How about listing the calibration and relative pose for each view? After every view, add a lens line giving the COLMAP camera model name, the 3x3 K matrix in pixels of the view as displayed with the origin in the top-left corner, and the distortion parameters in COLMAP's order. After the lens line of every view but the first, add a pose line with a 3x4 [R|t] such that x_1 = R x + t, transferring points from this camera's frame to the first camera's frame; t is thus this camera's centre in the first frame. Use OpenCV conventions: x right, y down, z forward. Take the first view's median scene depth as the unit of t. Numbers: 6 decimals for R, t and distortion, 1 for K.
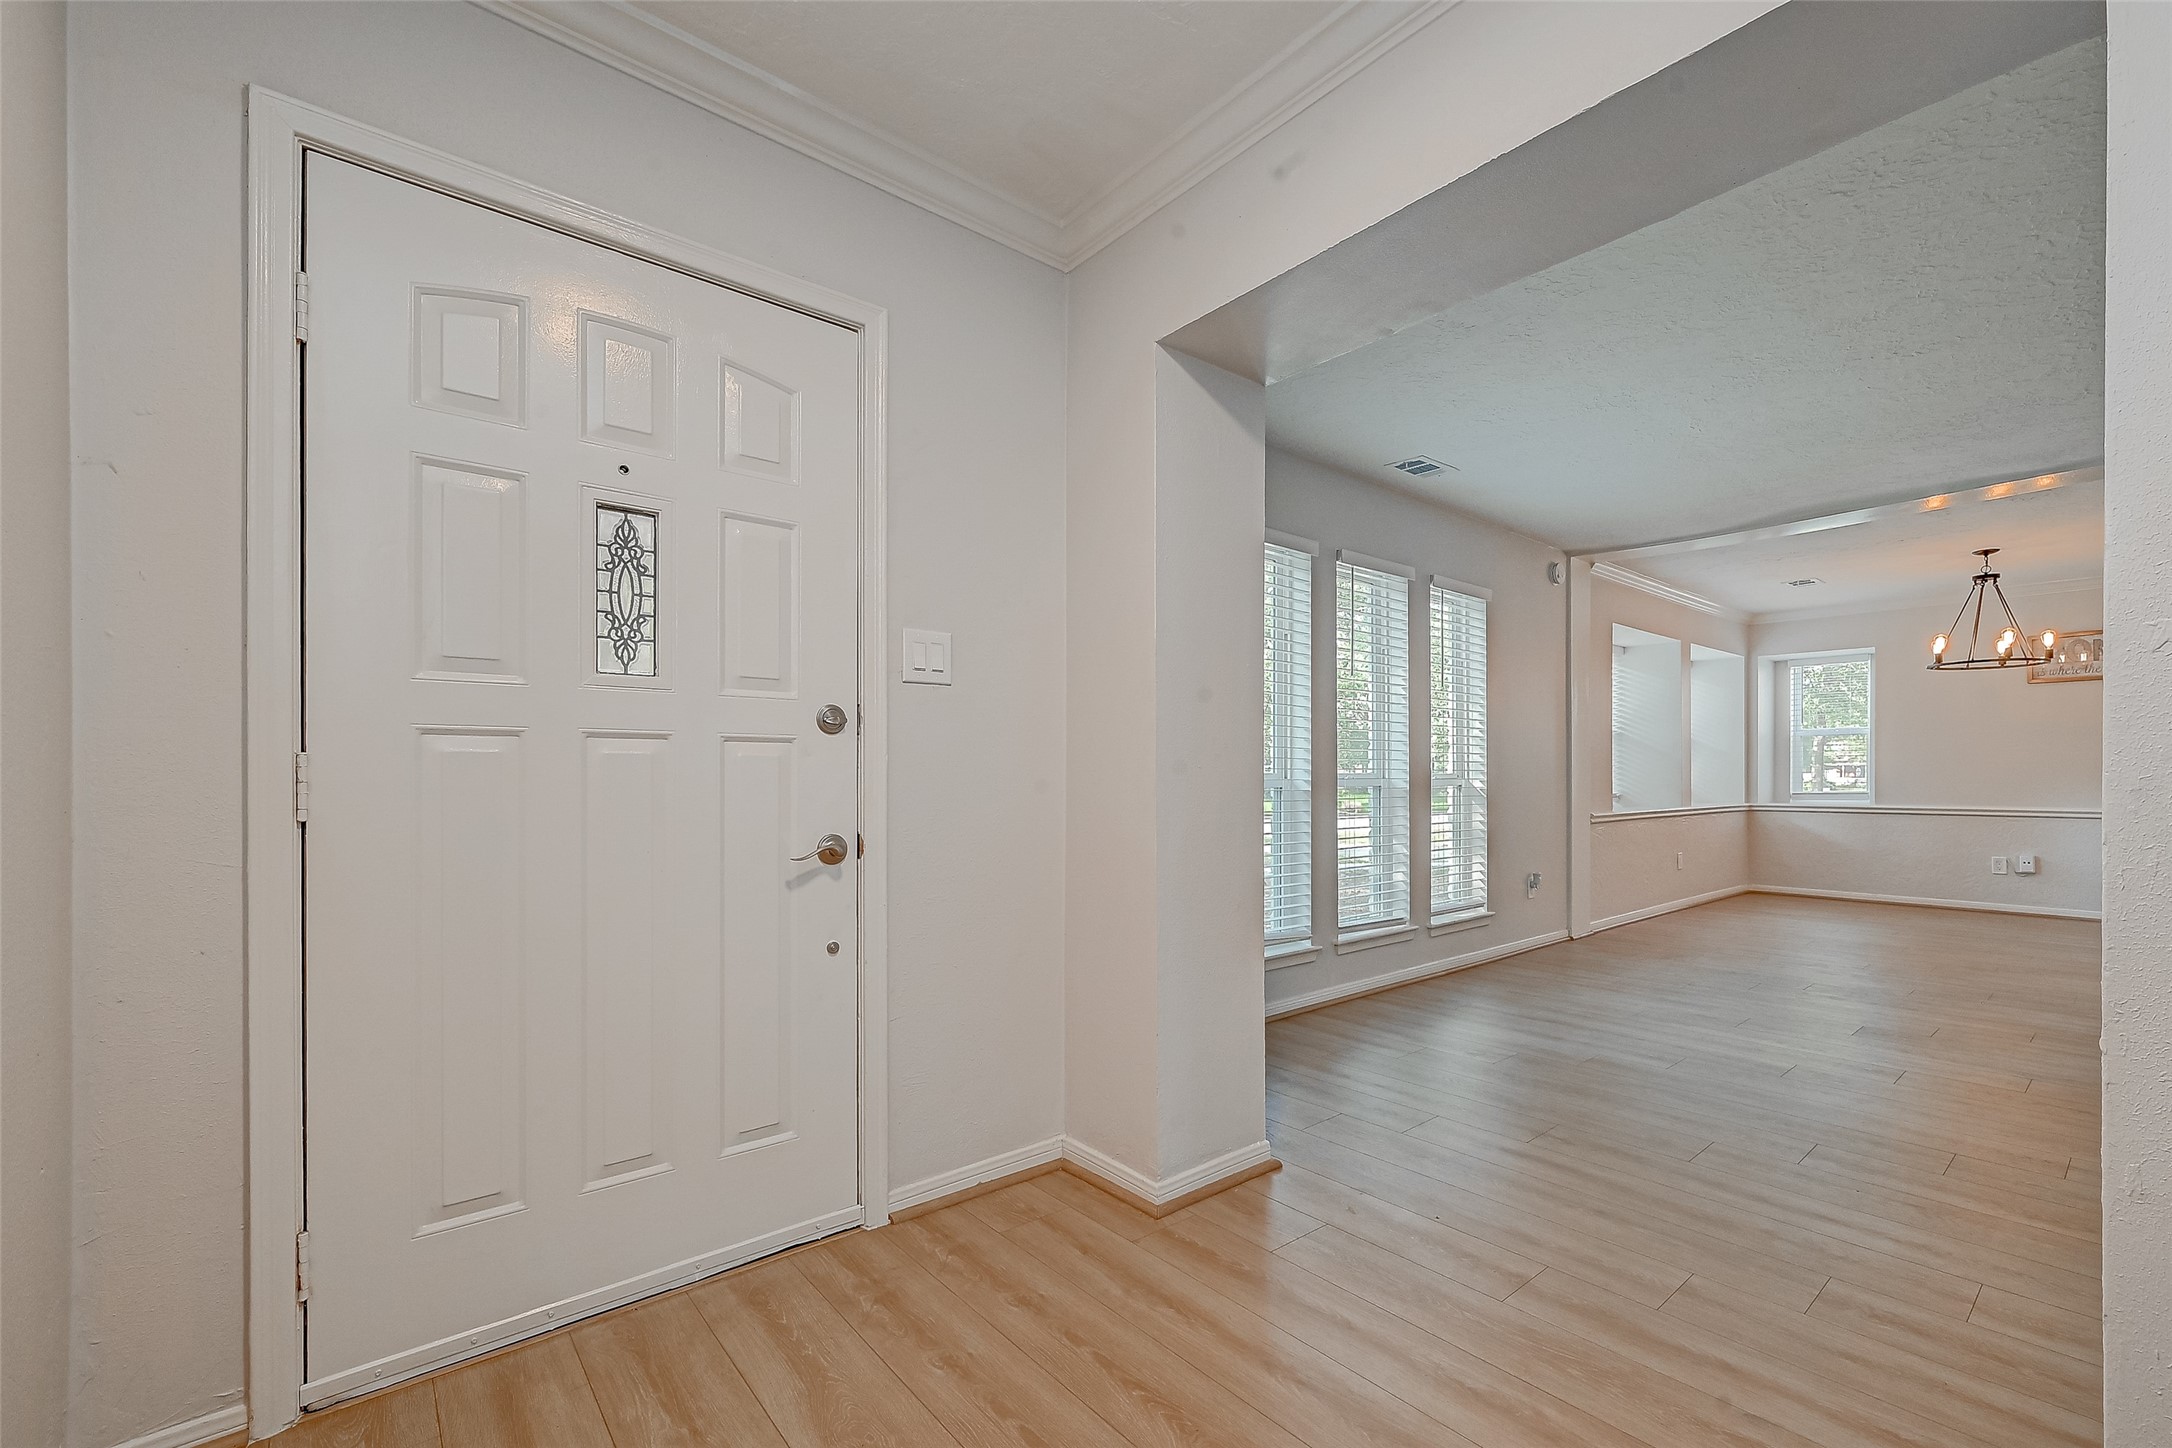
lens RADIAL K [[884.8, 0, 1092.9], [0, 884.8, 774.2], [0, 0, 1]] dist [-0.000396, -0.000029]
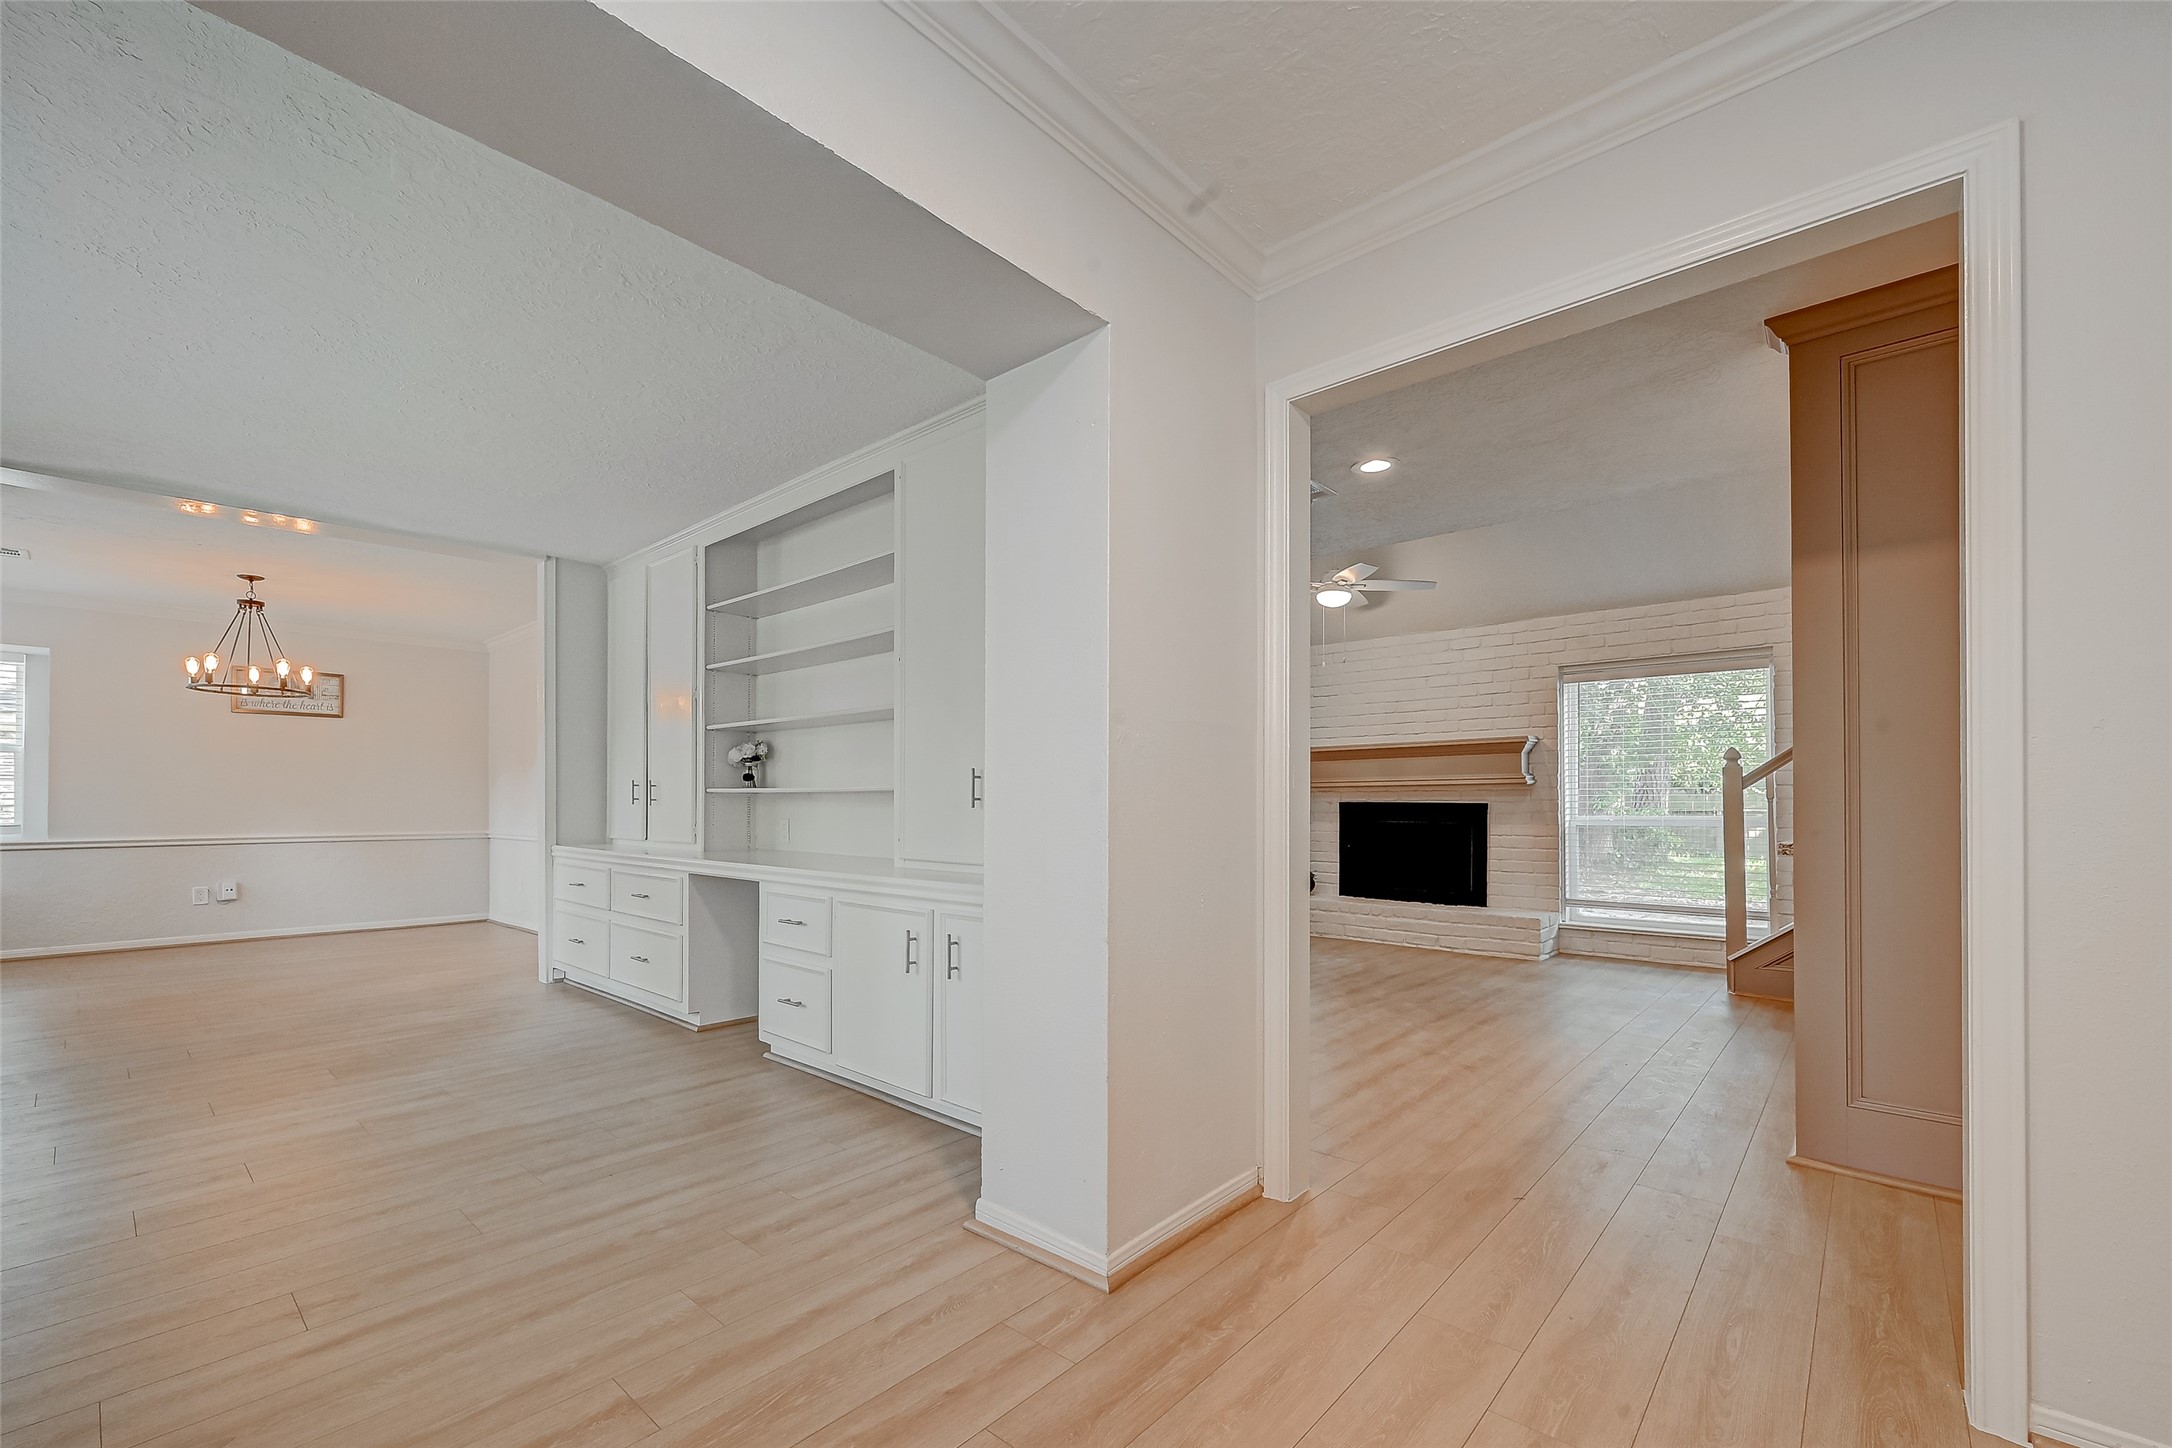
lens RADIAL K [[908.3, 0, 1089.6], [0, 908.3, 804.6], [0, 0, 1]] dist [-0.000267, 0.000023]
pose [[-0.158679, -0.001444, 0.987329, -0.143858], [-0.000953, 0.999999, 0.001310, 0.000704], [-0.987330, -0.000733, -0.158680, 0.233874]]
